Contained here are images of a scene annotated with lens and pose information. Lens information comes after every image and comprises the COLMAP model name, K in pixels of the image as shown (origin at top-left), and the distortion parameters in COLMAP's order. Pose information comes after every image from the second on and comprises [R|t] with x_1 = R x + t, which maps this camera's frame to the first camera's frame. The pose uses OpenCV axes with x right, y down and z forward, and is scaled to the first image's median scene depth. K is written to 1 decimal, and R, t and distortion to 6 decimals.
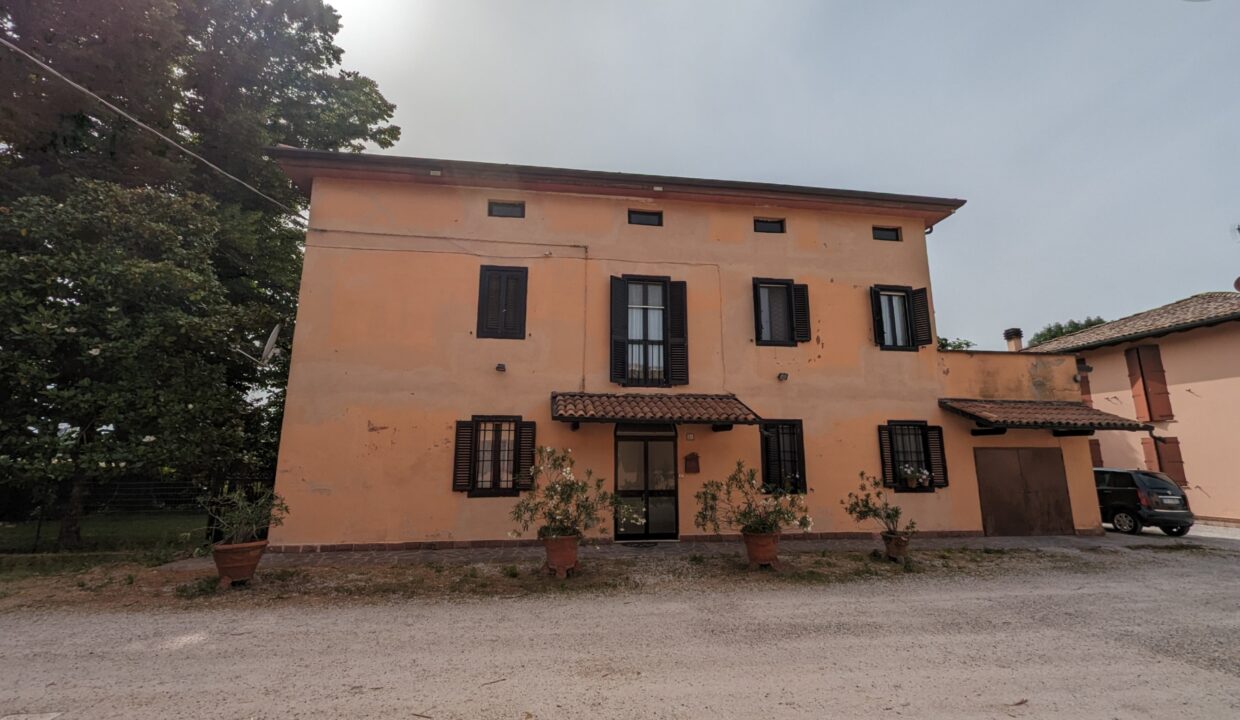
lens RADIAL K [[519.4, 0, 619.3], [0, 519.4, 360.3], [0, 0, 1]] dist [-0.002289, 0.000188]
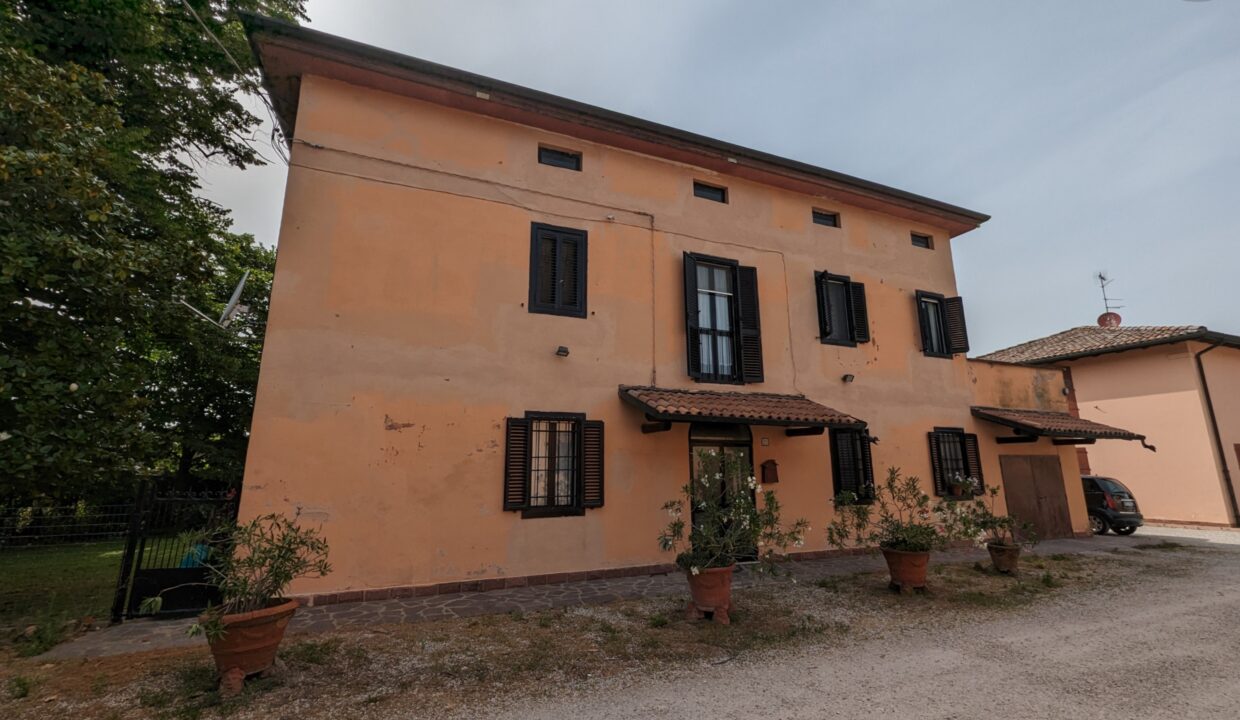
lens RADIAL K [[519.4, 0, 619.2], [0, 519.4, 358.5], [0, 0, 1]] dist [-0.002289, 0.000188]
pose [[0.967515, 0.048548, 0.248109, -0.320005], [-0.042299, 0.998641, -0.030459, 0.042628], [-0.249250, 0.018974, 0.968253, 0.203205]]
